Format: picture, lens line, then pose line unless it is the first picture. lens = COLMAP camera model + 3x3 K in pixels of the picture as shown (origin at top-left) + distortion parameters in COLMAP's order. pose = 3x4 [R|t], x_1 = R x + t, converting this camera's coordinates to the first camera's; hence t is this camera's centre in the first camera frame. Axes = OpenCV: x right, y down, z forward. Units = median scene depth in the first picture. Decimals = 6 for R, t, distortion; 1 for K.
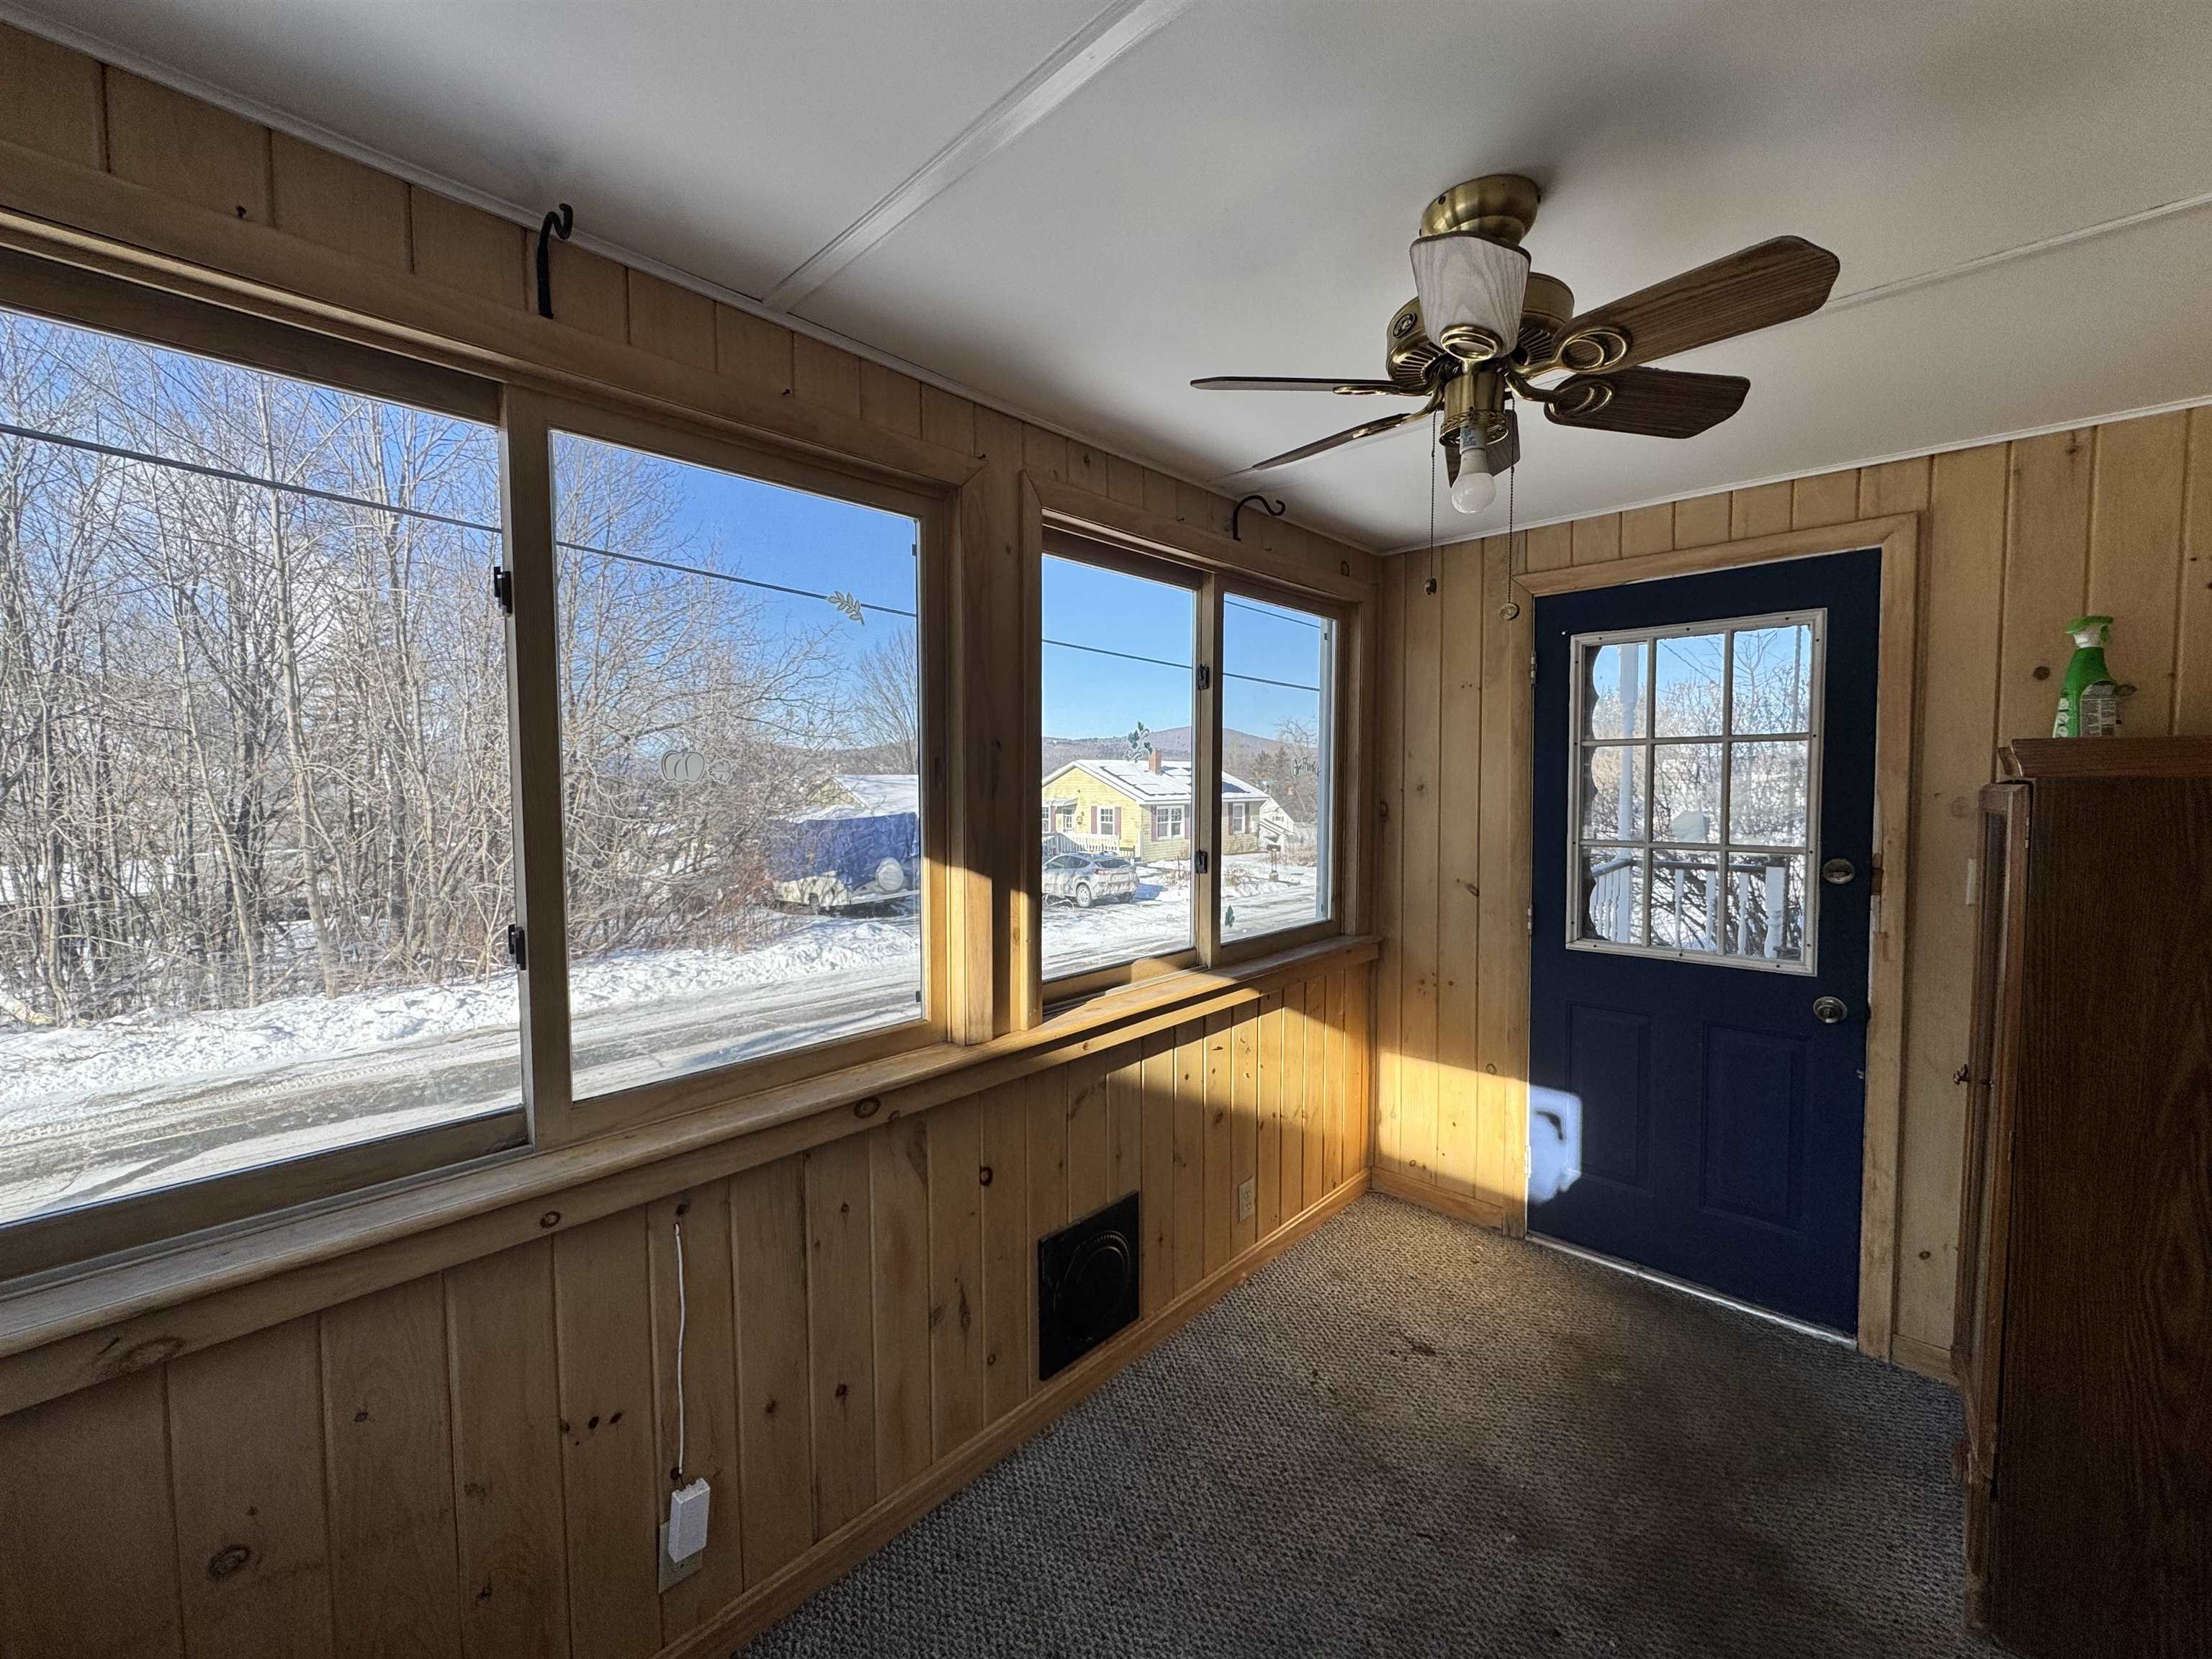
lens RADIAL K [[875.4, 0, 1106.0], [0, 875.4, 823.8], [0, 0, 1]] dist [-0.001029, -0.000225]
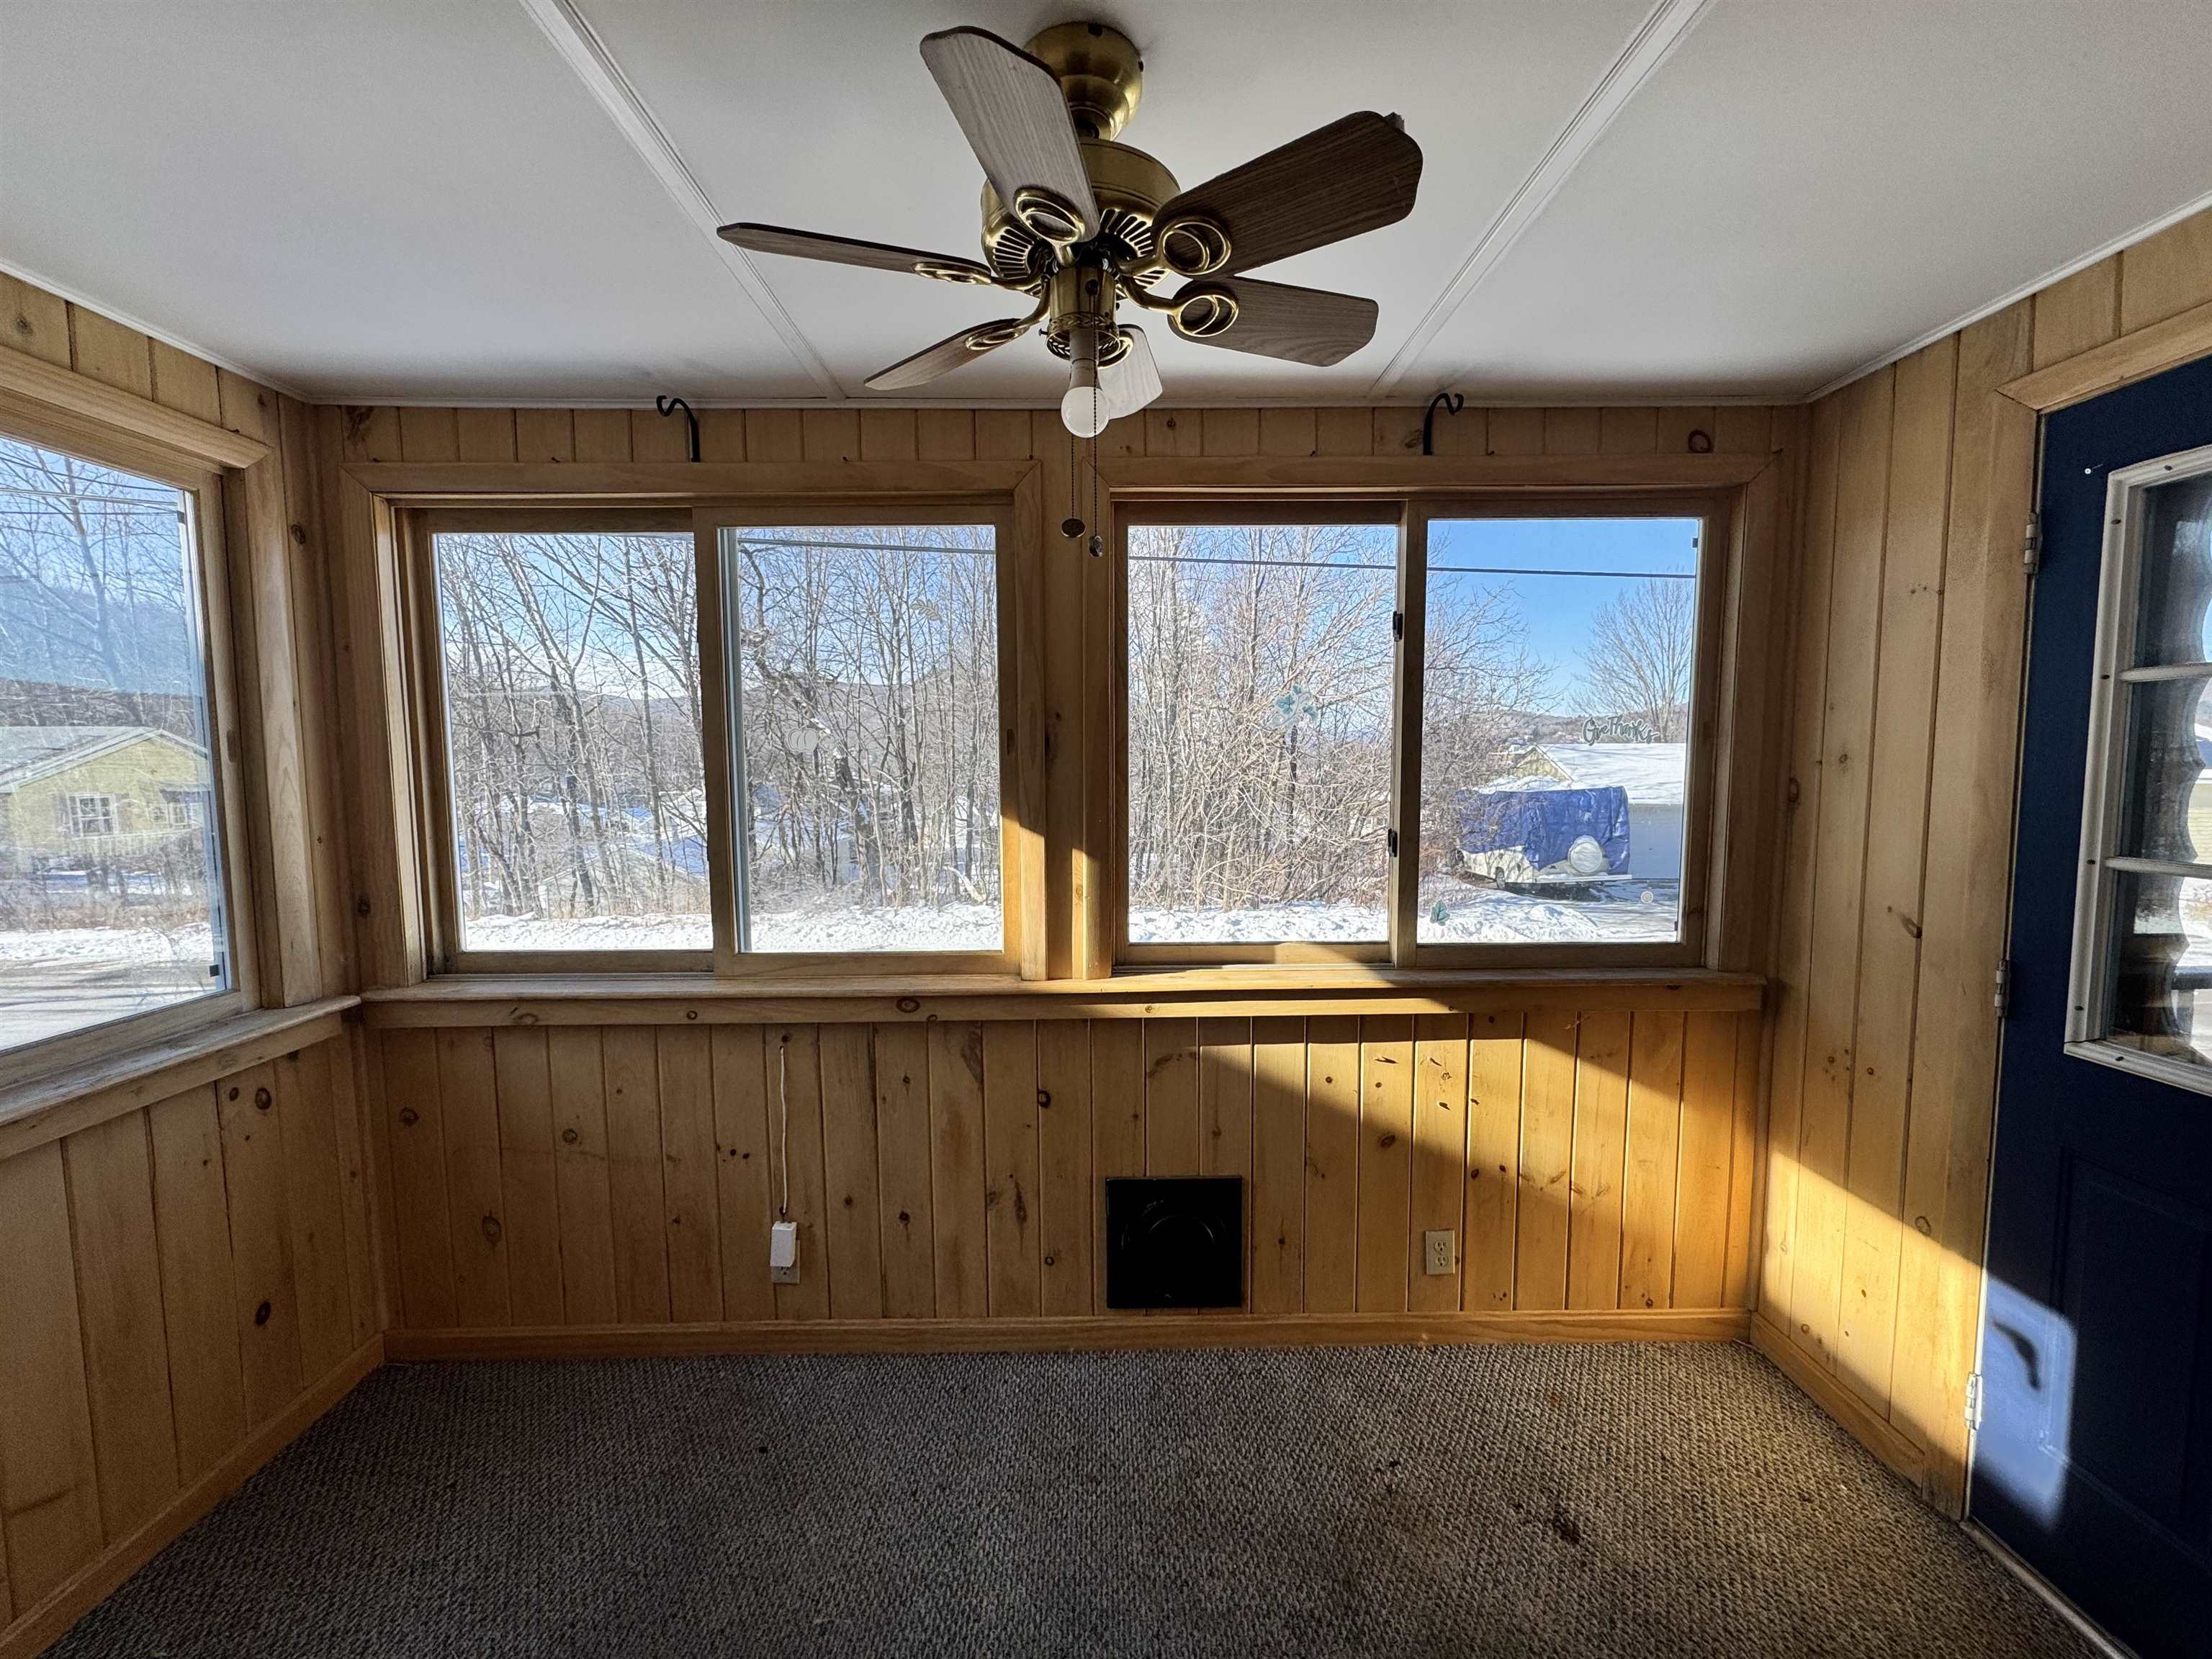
lens RADIAL K [[875.4, 0, 1106.0], [0, 875.4, 823.8], [0, 0, 1]] dist [-0.001029, -0.000225]
pose [[0.695802, 0.058520, -0.715845, 0.496254], [-0.033944, 0.998241, 0.048611, -0.007384], [0.717431, -0.009525, 0.696565, 0.190164]]
